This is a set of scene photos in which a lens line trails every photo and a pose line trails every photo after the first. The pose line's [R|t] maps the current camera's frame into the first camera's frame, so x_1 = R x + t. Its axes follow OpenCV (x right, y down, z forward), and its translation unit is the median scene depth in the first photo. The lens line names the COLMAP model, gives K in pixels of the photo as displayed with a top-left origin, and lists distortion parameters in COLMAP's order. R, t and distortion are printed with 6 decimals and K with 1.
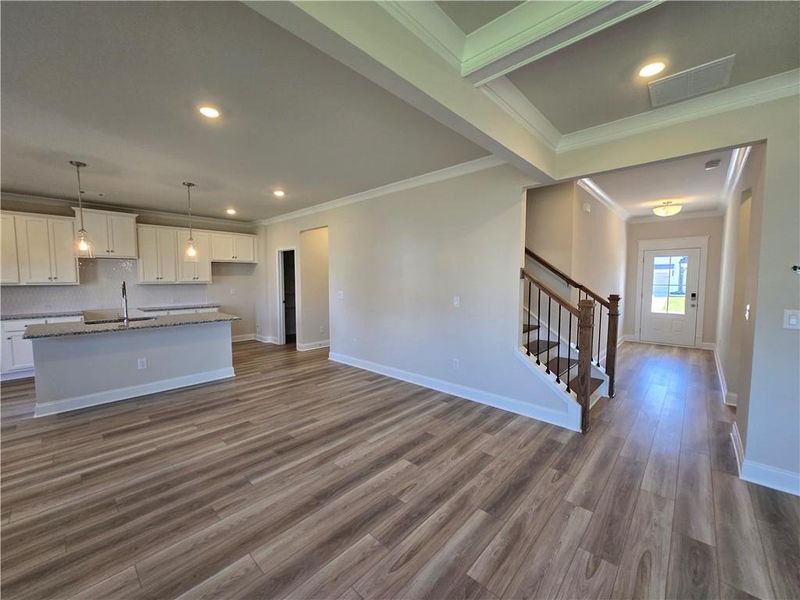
lens RADIAL K [[318.5, 0, 402.0], [0, 318.5, 299.9], [0, 0, 1]] dist [-0.004263, 0.000202]
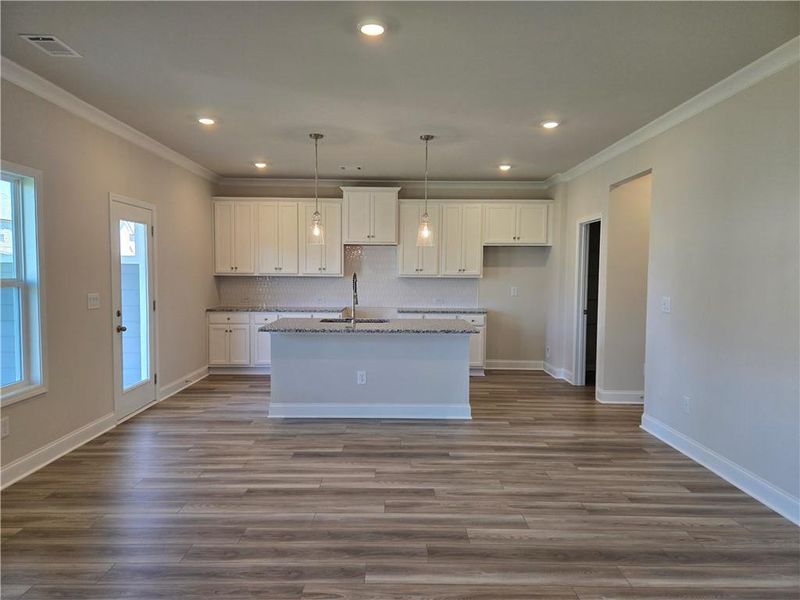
lens RADIAL K [[542.6, 0, 399.1], [0, 542.6, 300.4], [0, 0, 1]] dist [0.051059, -0.024383]
pose [[0.677248, 0.043619, -0.734460, 0.218122], [-0.057344, 0.998334, 0.006413, -0.002427], [0.733516, 0.037774, 0.678621, 0.154487]]
